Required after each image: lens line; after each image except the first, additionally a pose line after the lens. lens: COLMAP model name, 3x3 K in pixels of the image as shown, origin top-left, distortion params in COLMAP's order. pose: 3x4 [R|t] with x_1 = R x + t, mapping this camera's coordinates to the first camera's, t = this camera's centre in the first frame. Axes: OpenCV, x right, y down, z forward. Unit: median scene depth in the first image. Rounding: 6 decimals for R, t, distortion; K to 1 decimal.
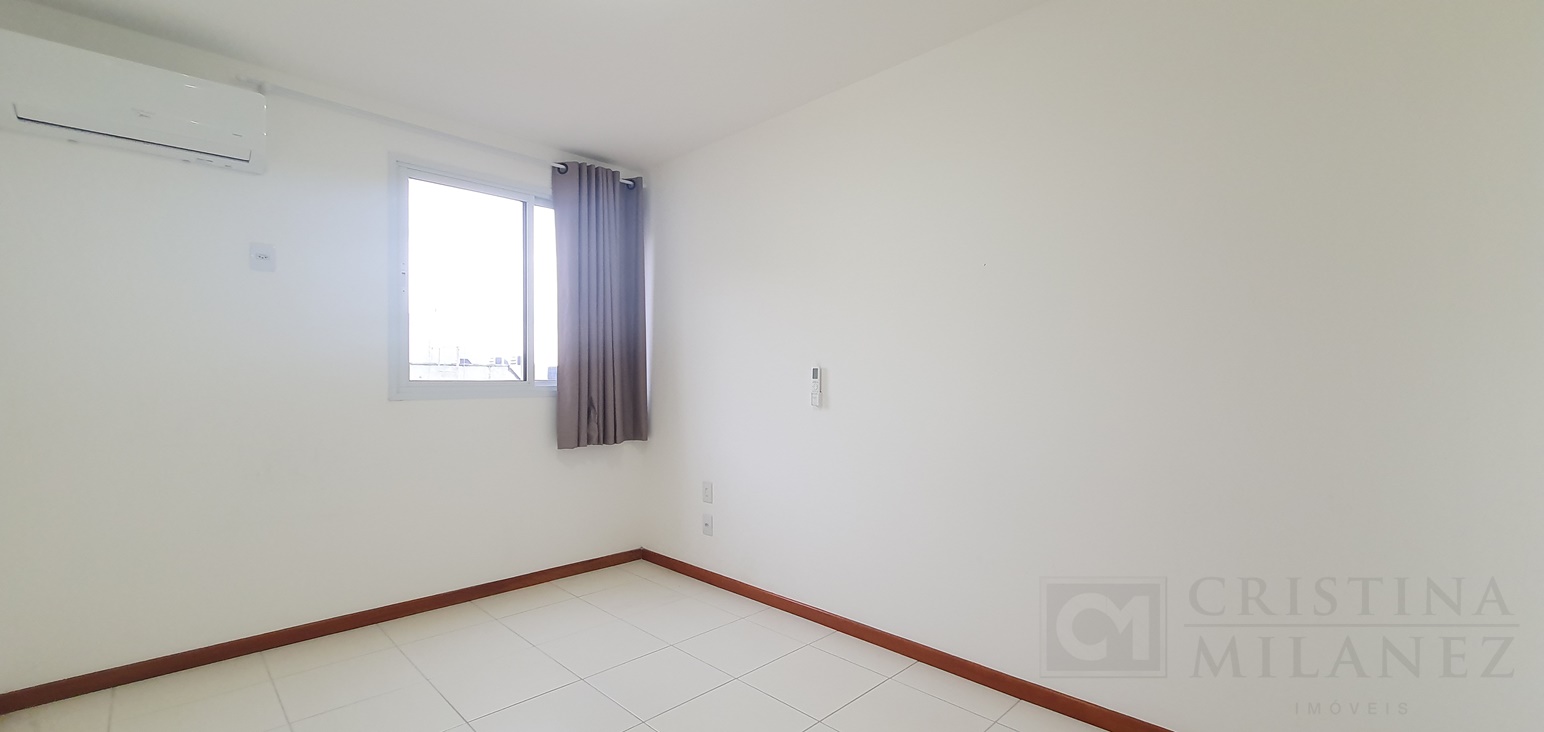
lens RADIAL K [[610.2, 0, 770.8], [0, 610.2, 378.2], [0, 0, 1]] dist [0.000691, -0.000500]
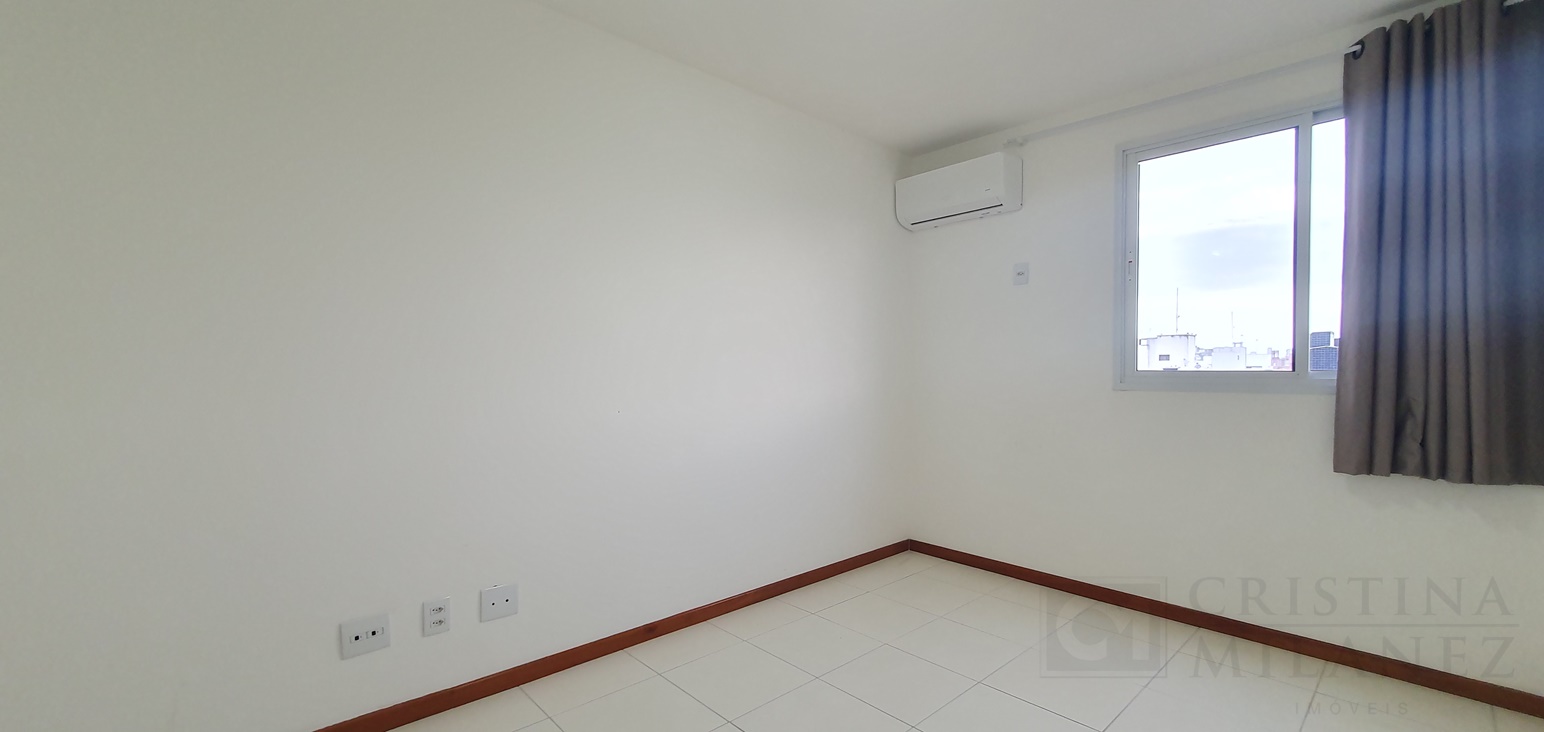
lens RADIAL K [[610.2, 0, 770.8], [0, 610.2, 378.2], [0, 0, 1]] dist [0.000691, -0.000500]
pose [[-0.043504, 0.008822, -0.999014, 0.366381], [-0.008506, 0.999921, 0.009200, 0.011730], [0.999017, 0.008898, -0.043426, 0.409858]]
